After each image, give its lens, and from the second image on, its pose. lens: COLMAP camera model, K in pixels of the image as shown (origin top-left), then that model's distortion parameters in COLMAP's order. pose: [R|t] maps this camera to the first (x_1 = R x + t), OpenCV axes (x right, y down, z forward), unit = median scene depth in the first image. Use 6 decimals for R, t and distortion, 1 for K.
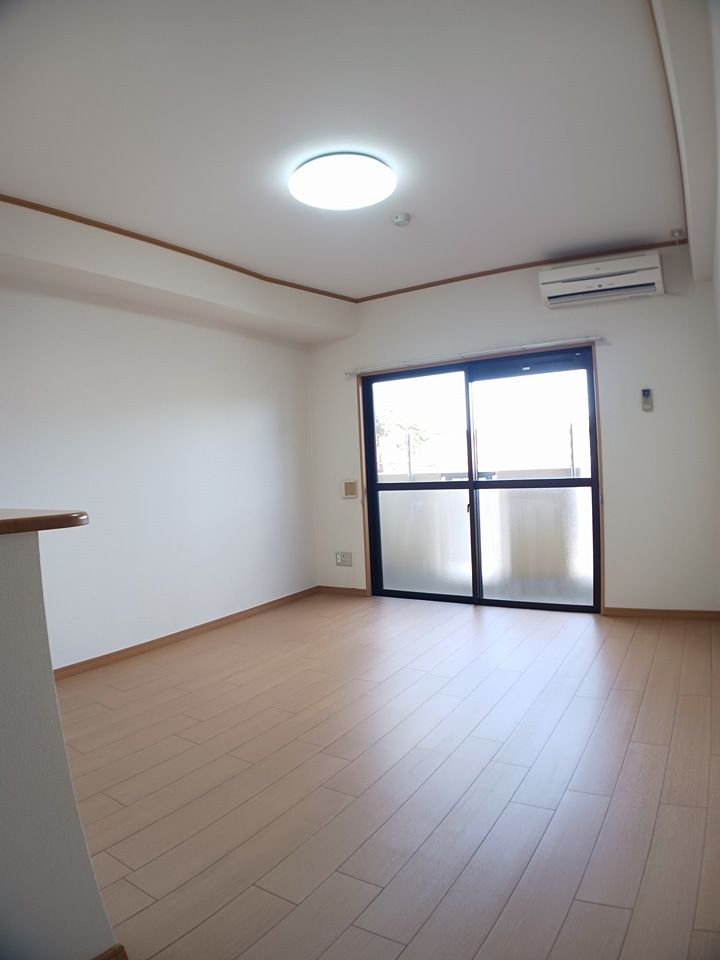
lens RADIAL K [[575.3, 0, 360.0], [0, 575.3, 480.0], [0, 0, 1]] dist [-0.161150, -0.000437]
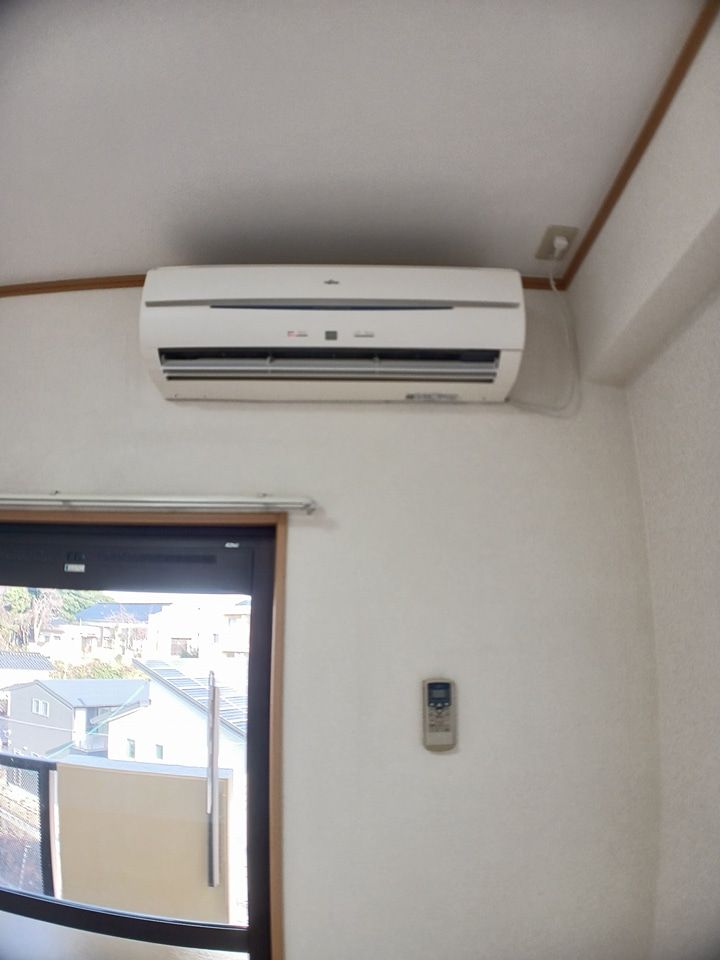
lens RADIAL K [[575.3, 0, 360.0], [0, 575.3, 480.0], [0, 0, 1]] dist [-0.161150, -0.000437]
pose [[0.839386, 0.190068, 0.509219, 0.279295], [-0.026937, 0.950261, -0.310287, -0.162027], [-0.542867, 0.246734, 0.802756, 0.686787]]
